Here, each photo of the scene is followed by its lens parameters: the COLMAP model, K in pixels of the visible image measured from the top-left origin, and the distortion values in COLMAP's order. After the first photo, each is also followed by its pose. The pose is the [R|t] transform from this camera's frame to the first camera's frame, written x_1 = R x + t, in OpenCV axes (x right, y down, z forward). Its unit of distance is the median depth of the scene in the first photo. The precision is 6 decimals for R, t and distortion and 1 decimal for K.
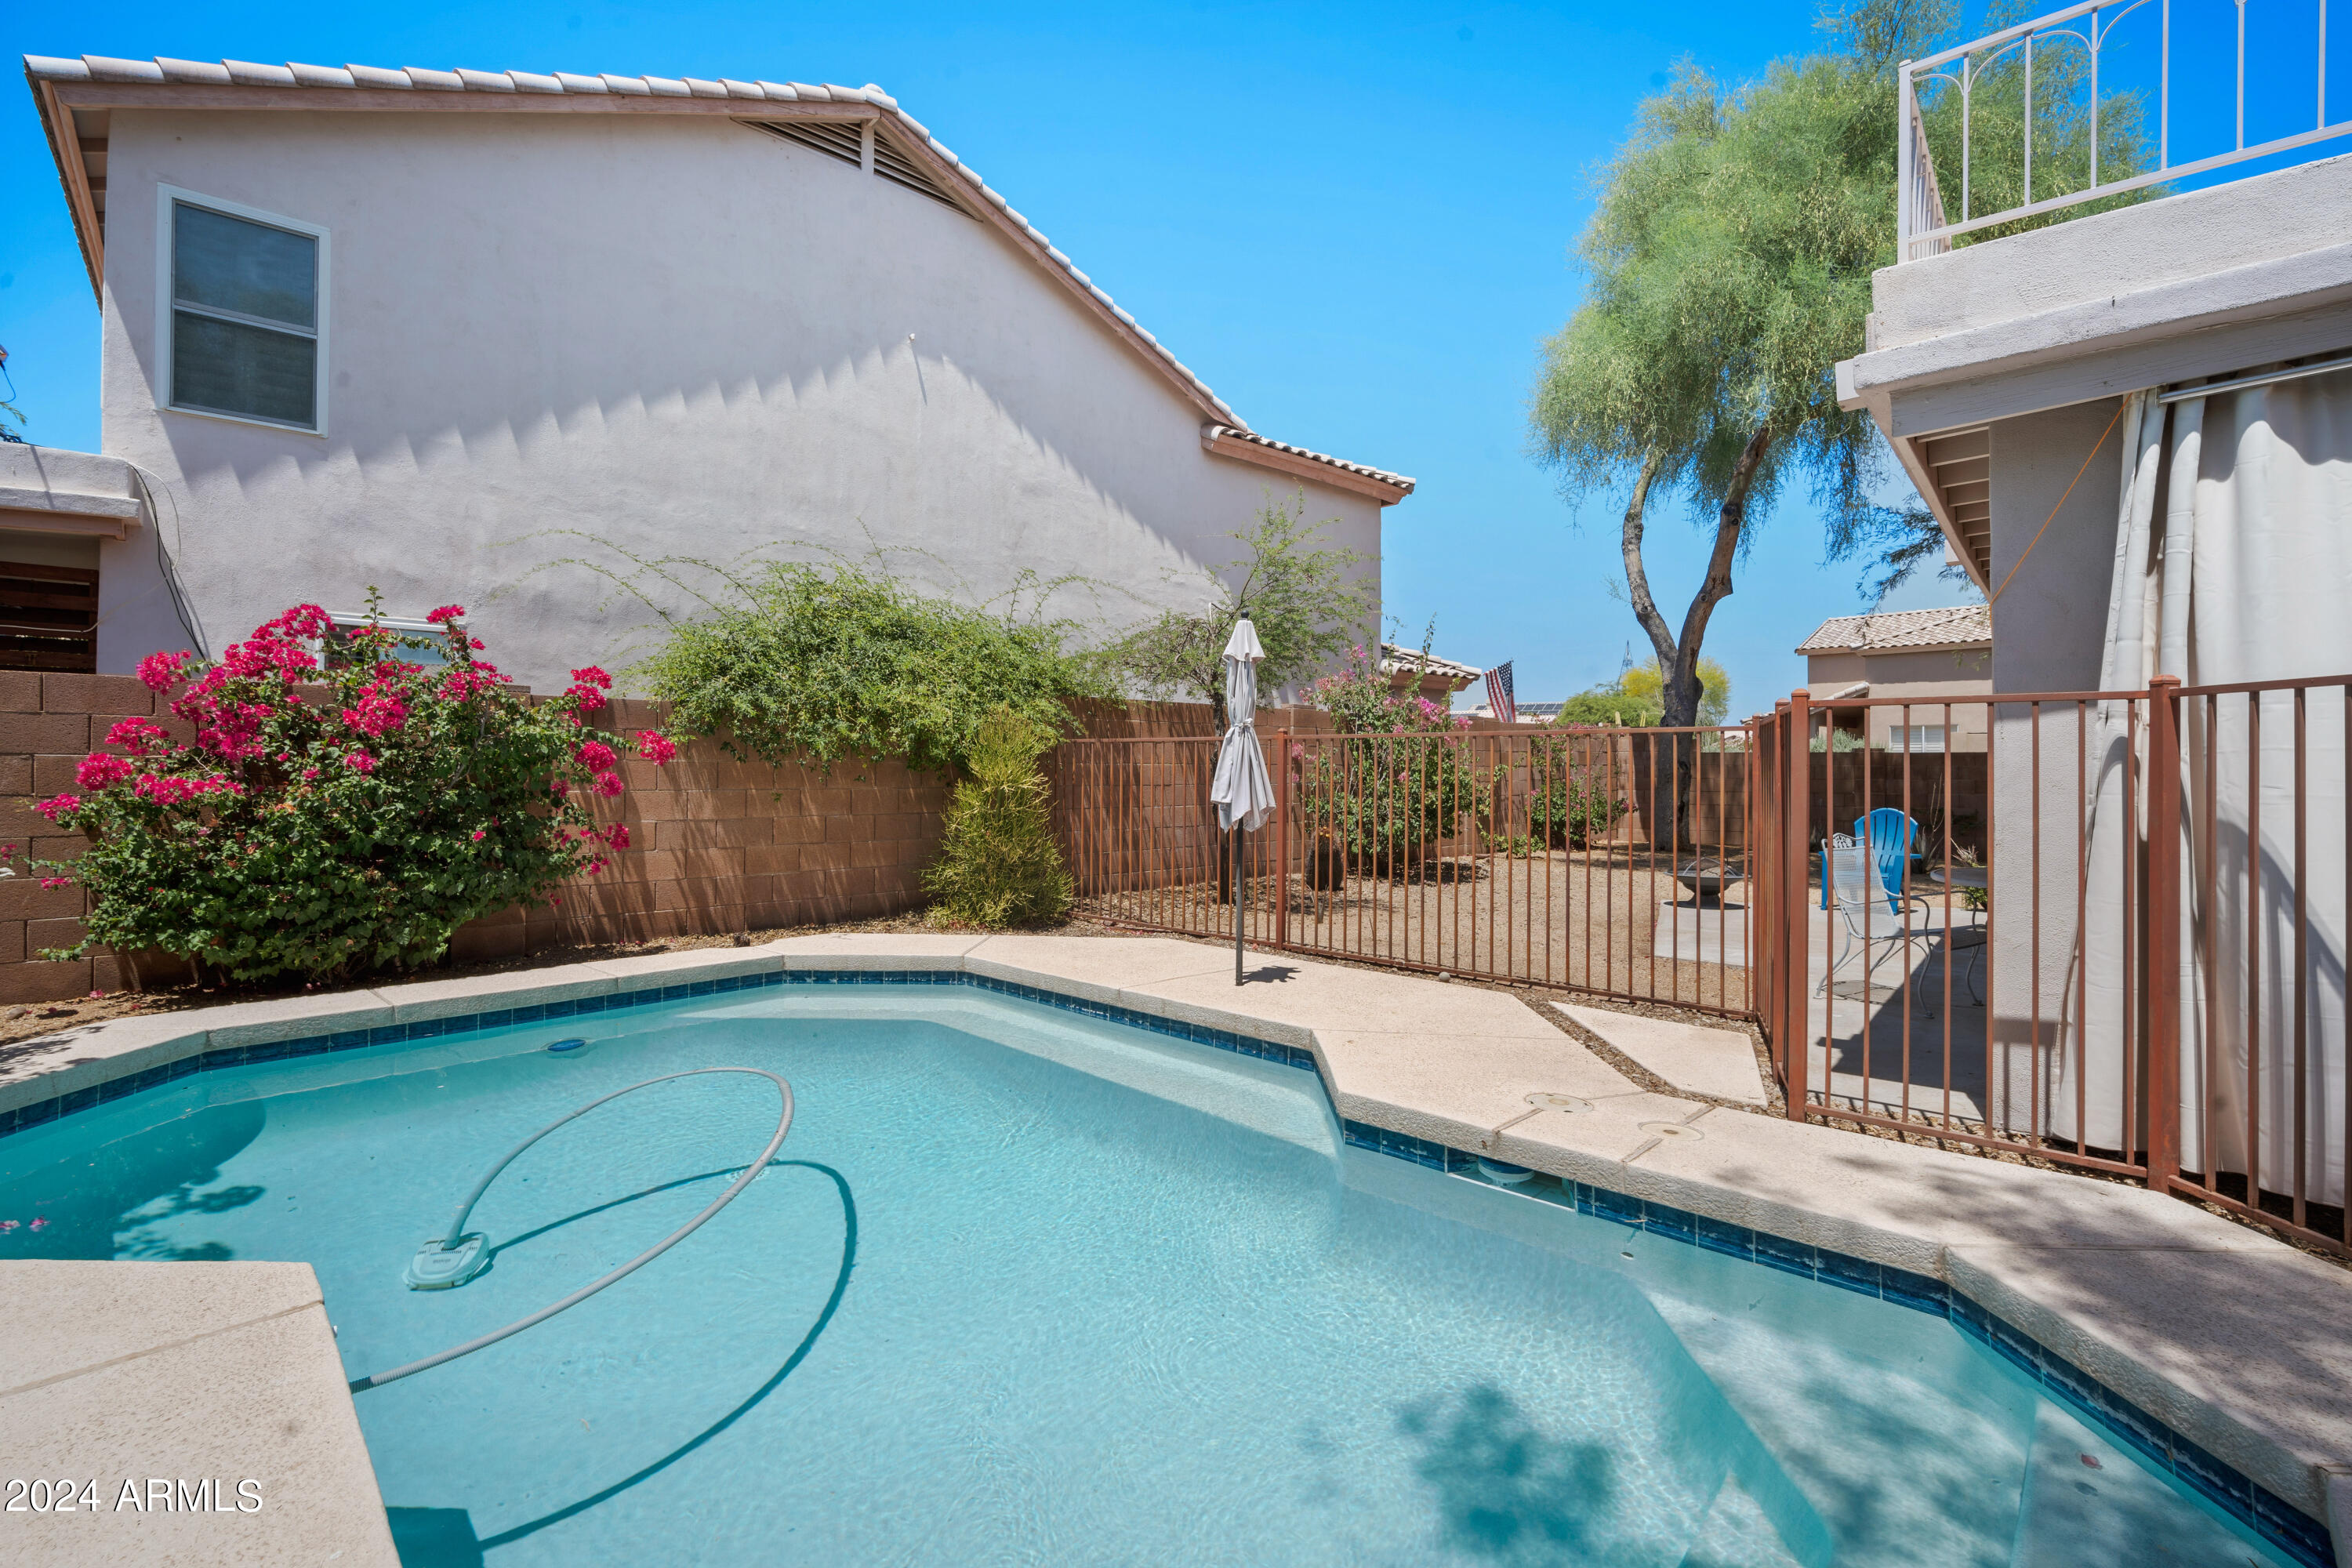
lens RADIAL K [[1041.0, 0, 1179.9], [0, 1041.0, 759.9], [0, 0, 1]] dist [-0.007431, 0.001289]
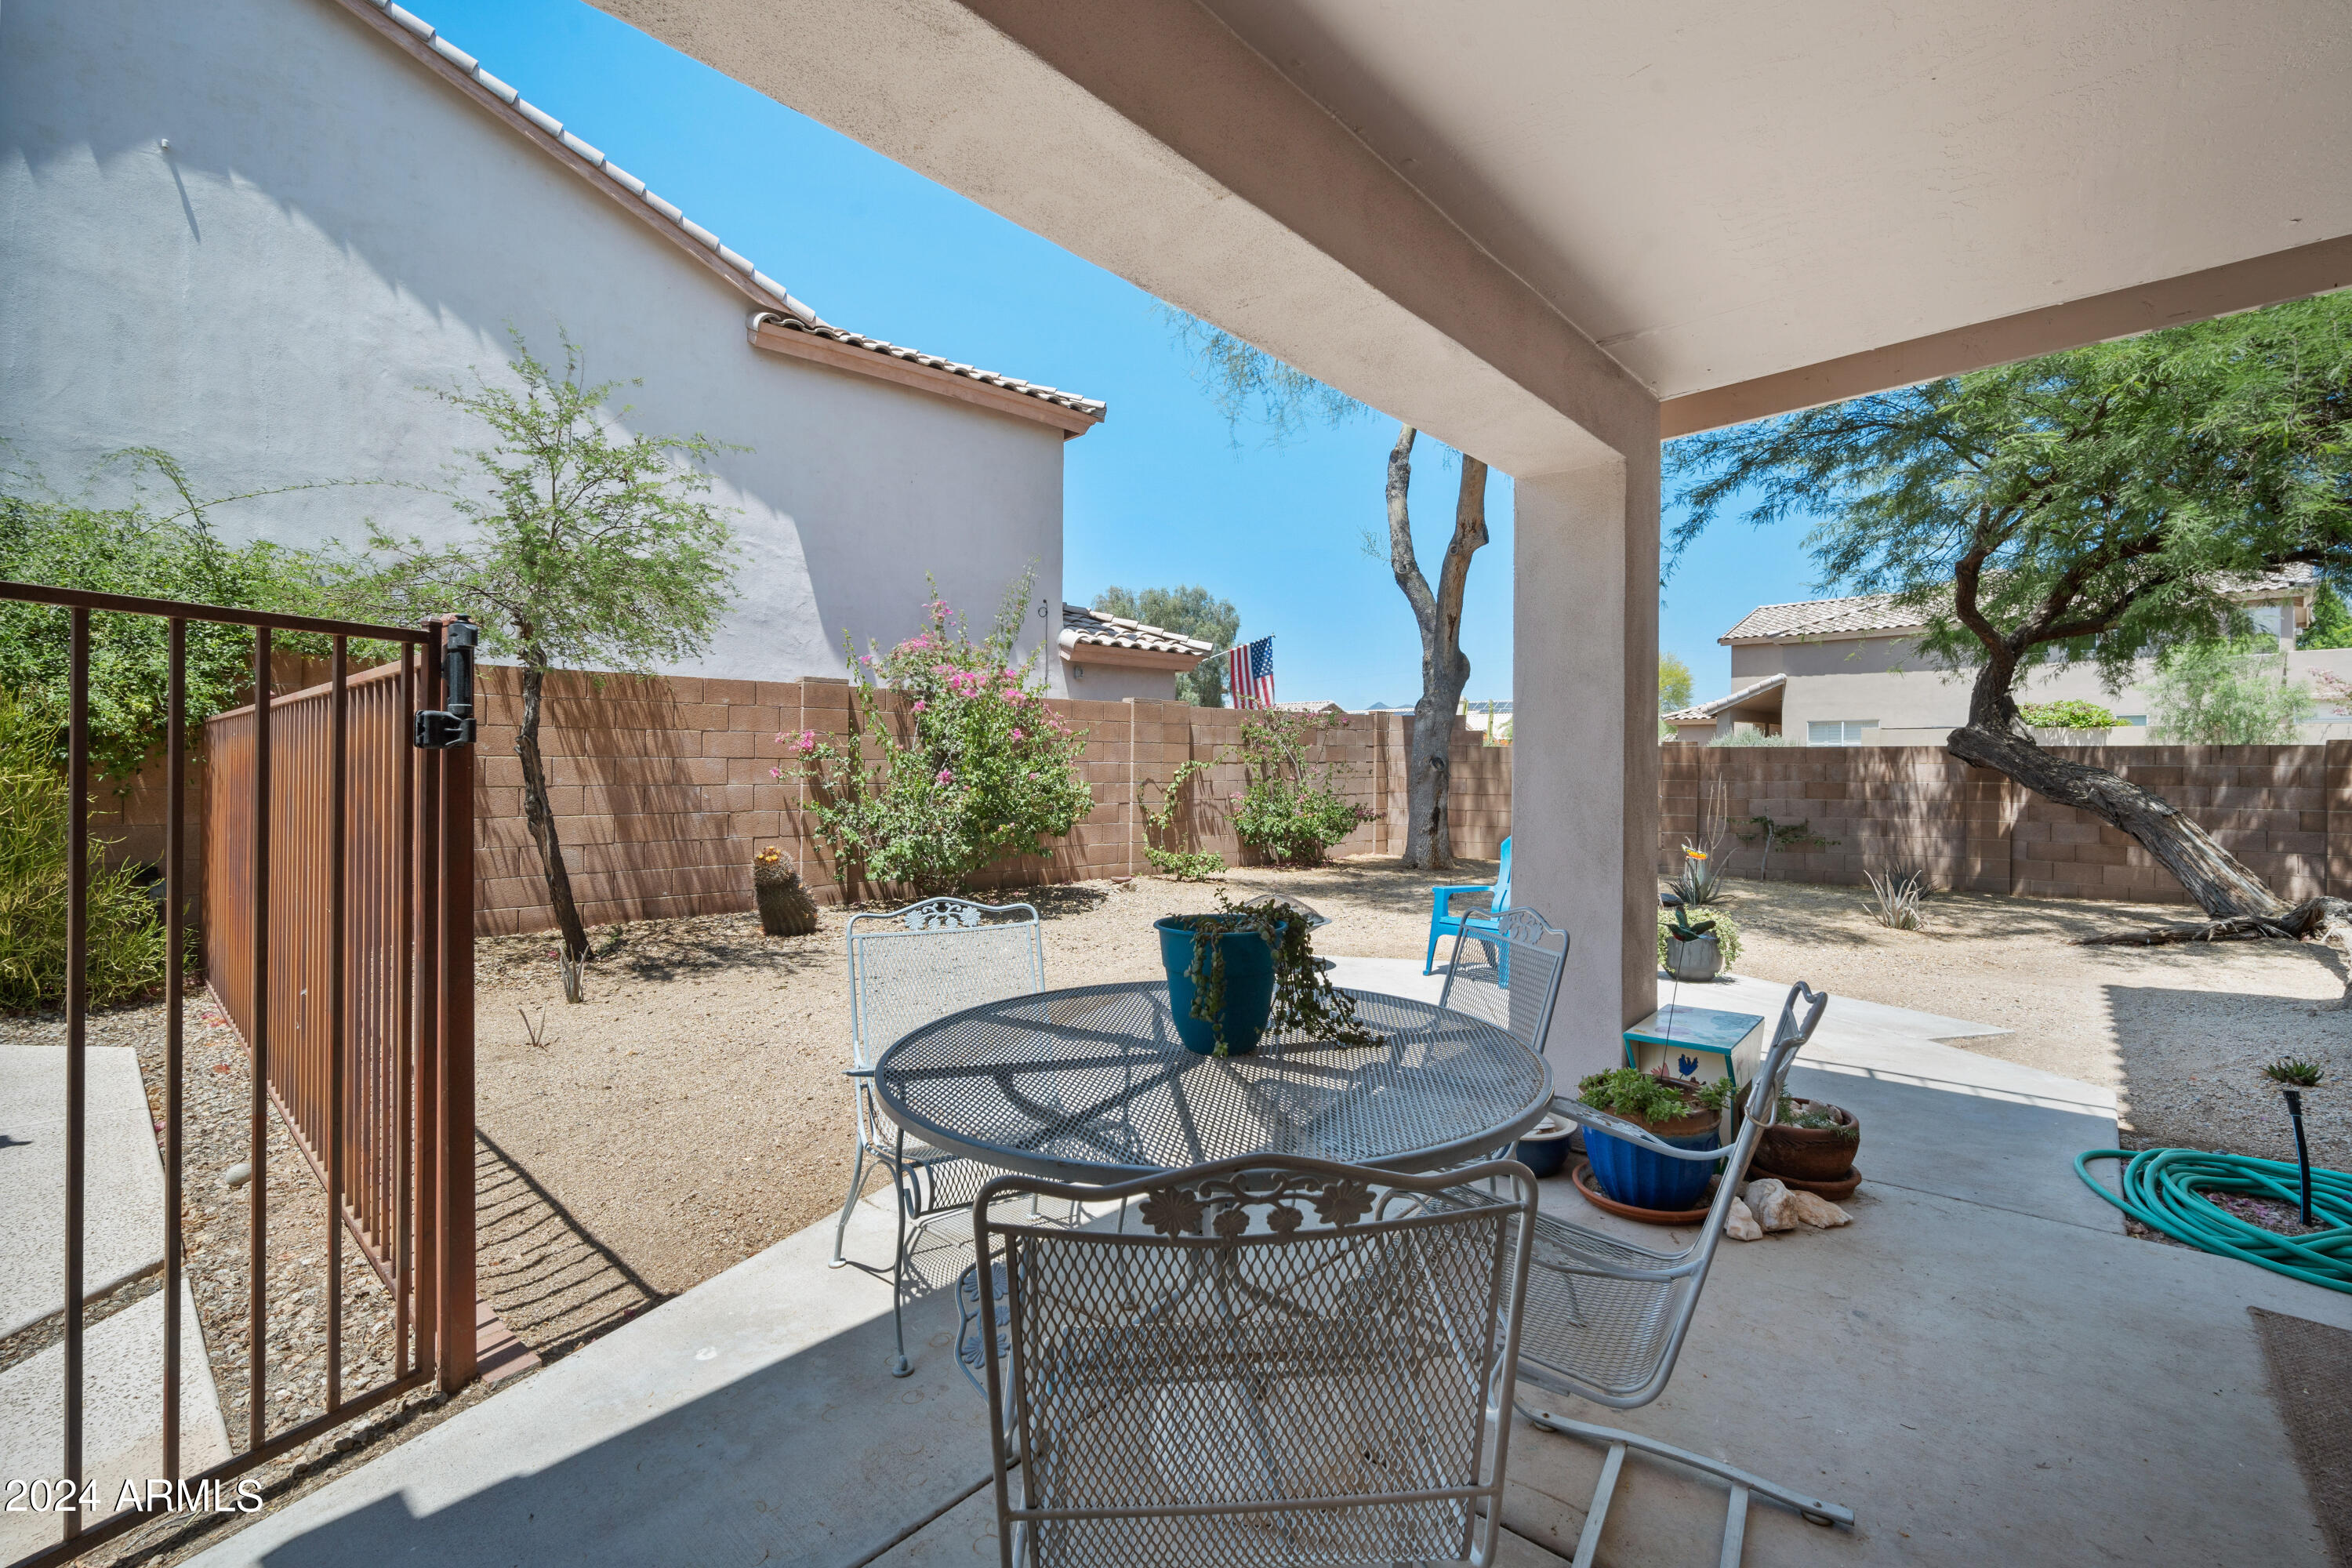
lens RADIAL K [[1041.0, 0, 1179.9], [0, 1041.0, 759.9], [0, 0, 1]] dist [-0.007431, 0.001289]
pose [[0.999988, 0.000068, 0.004932, 0.382696], [-0.000063, 0.999999, -0.001155, 0.005946], [-0.004932, 0.001155, 0.999987, 0.278554]]
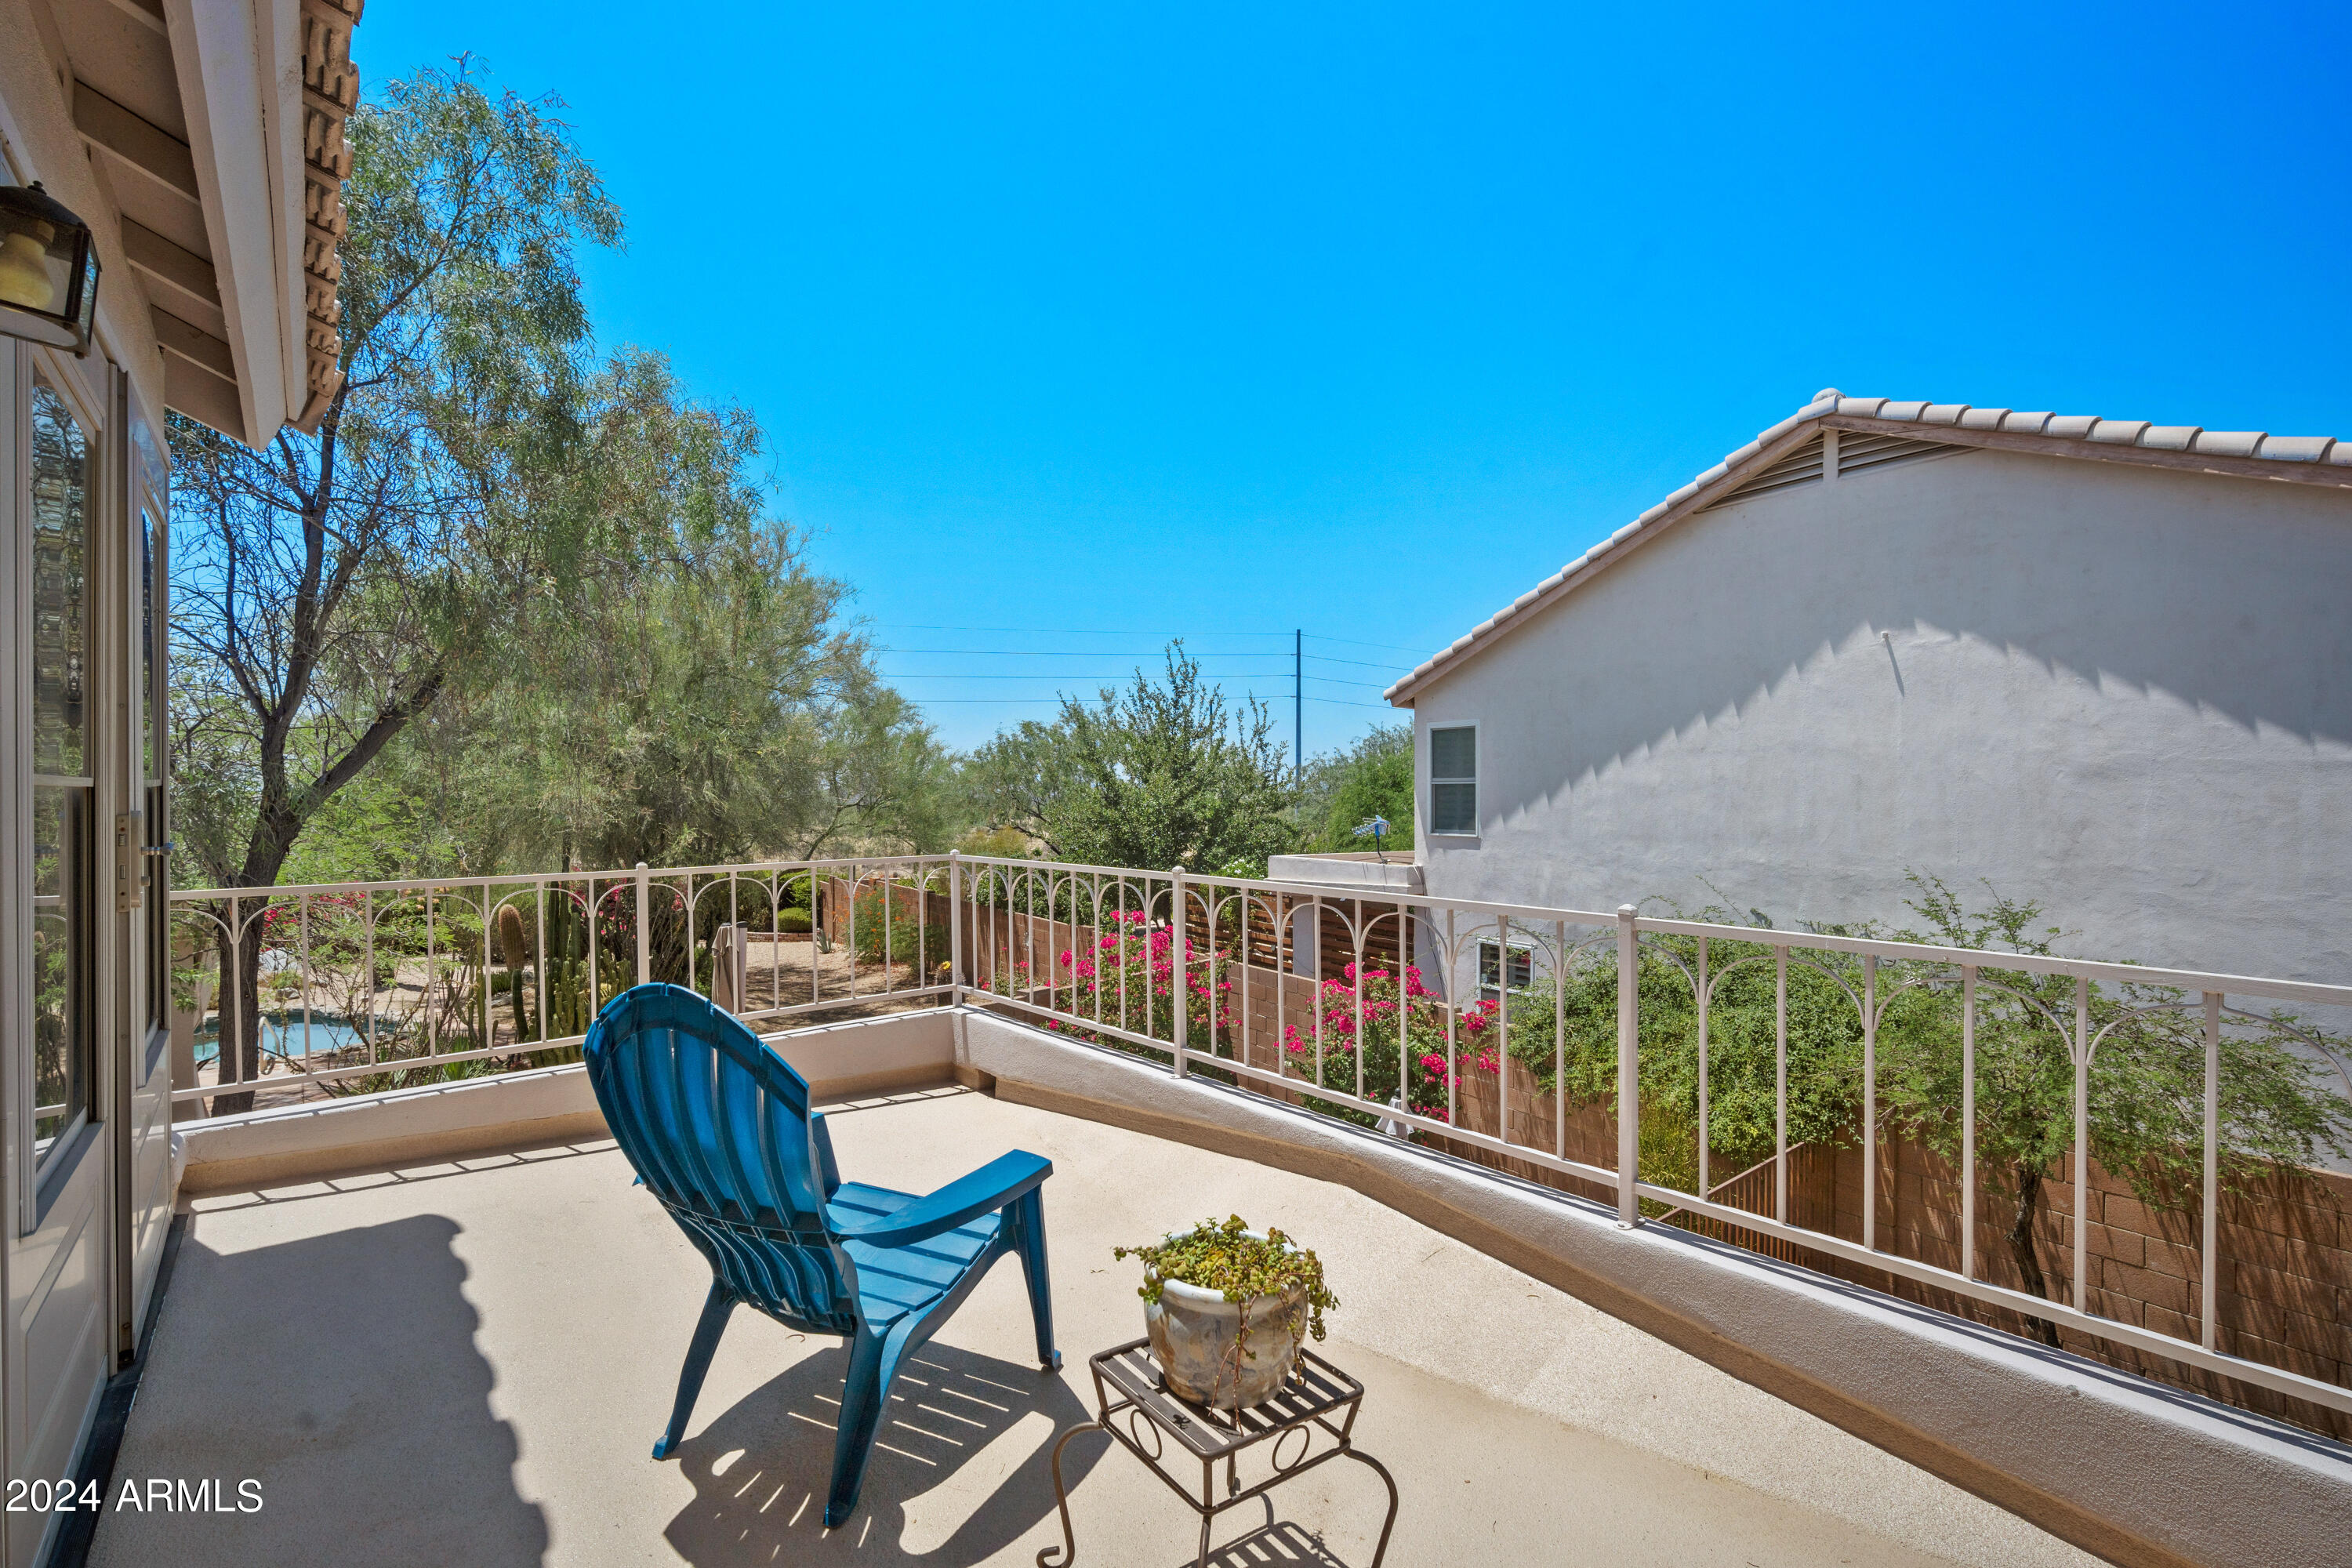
lens RADIAL K [[1035.1, 0, 1186.8], [0, 1035.1, 801.4], [0, 0, 1]] dist [-0.001544, 0.000707]
pose [[-0.138857, -0.003033, -0.990308, 0.638586], [-0.000740, 0.999995, -0.002958, -0.238873], [0.990312, 0.000322, -0.138858, 0.488730]]
